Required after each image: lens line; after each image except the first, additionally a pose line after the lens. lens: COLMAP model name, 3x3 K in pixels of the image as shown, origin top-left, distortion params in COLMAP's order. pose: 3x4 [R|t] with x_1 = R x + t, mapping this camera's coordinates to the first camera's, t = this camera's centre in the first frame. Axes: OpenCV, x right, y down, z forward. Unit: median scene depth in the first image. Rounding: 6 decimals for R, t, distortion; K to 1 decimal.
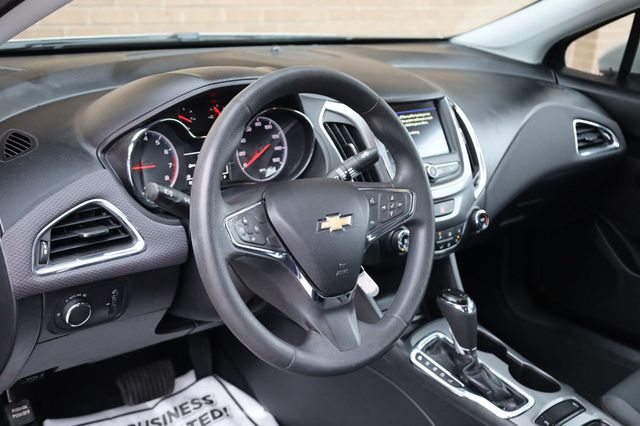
lens RADIAL K [[807.5, 0, 320.0], [0, 807.5, 213.0], [0, 0, 1]] dist [0.004633, 0.003091]
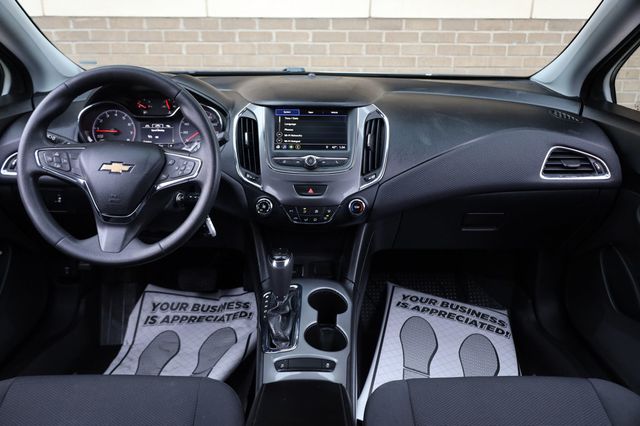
lens RADIAL K [[552.4, 0, 320.0], [0, 552.4, 213.0], [0, 0, 1]] dist [0.006119, 0.002269]
pose [[0.749359, 0.155170, -0.643727, 0.777950], [-0.169928, 0.984663, 0.039540, -0.007660], [0.639989, 0.079757, 0.764233, 0.360635]]
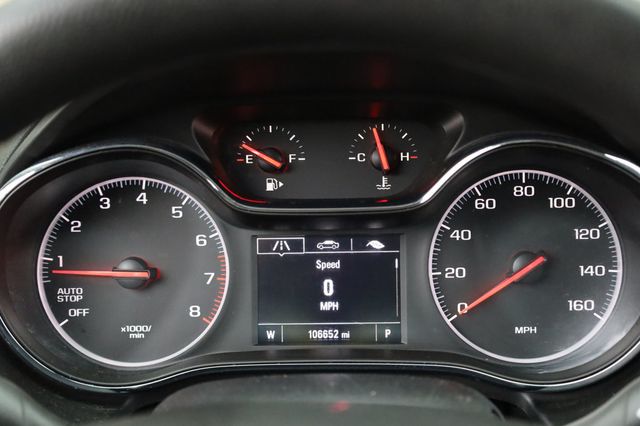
lens RADIAL K [[985.5, 0, 320.0], [0, 985.5, 213.0], [0, 0, 1]] dist [0.002380, 0.007133]
pose [[0.738305, 0.100830, -0.666887, 0.132145], [-0.154263, 0.987797, -0.021433, -0.078578], [0.656588, 0.118701, 0.744850, 0.634076]]
